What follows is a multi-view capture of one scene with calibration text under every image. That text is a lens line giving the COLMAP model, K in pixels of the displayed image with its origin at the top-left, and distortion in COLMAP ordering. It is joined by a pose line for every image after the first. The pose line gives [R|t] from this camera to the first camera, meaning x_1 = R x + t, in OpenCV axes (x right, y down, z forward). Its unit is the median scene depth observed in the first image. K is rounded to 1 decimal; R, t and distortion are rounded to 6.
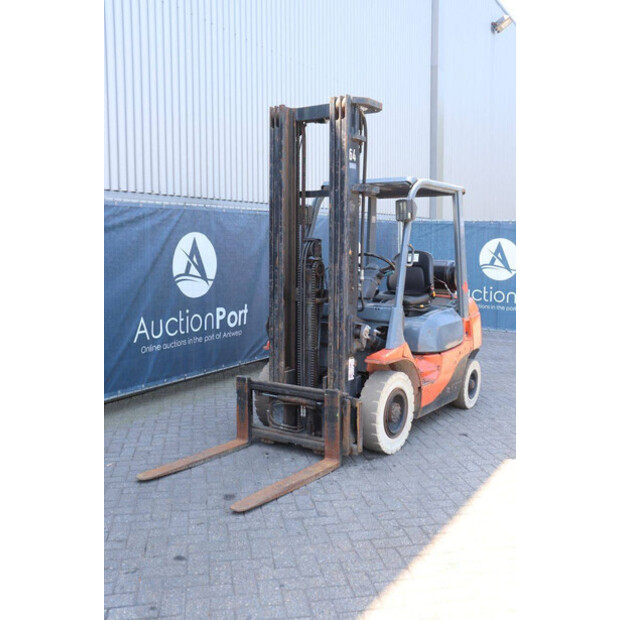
lens RADIAL K [[646.0, 0, 310.0], [0, 646.0, 310.0], [0, 0, 1]] dist [-0.053768, 0.019432]
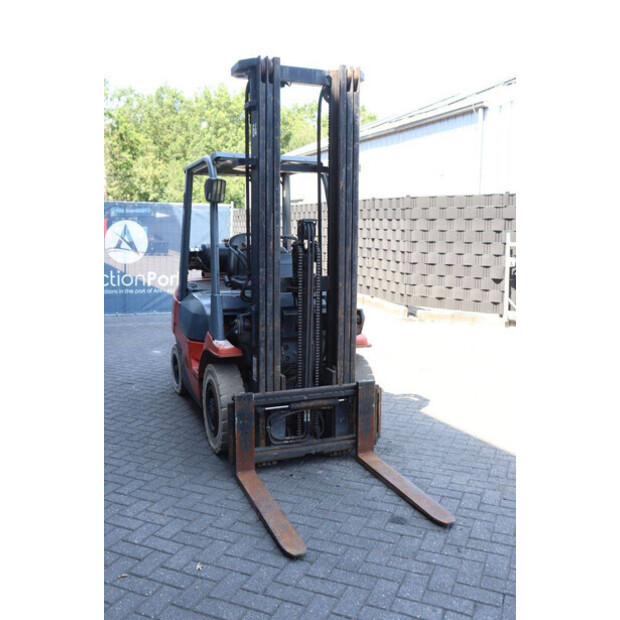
lens RADIAL K [[617.4, 0, 310.0], [0, 617.4, 310.0], [0, 0, 1]] dist [-0.086404, 0.013763]
pose [[0.539763, -0.108907, 0.834743, -0.711326], [0.081009, 0.993714, 0.077266, -0.052592], [-0.837910, 0.025916, 0.545192, 0.545994]]
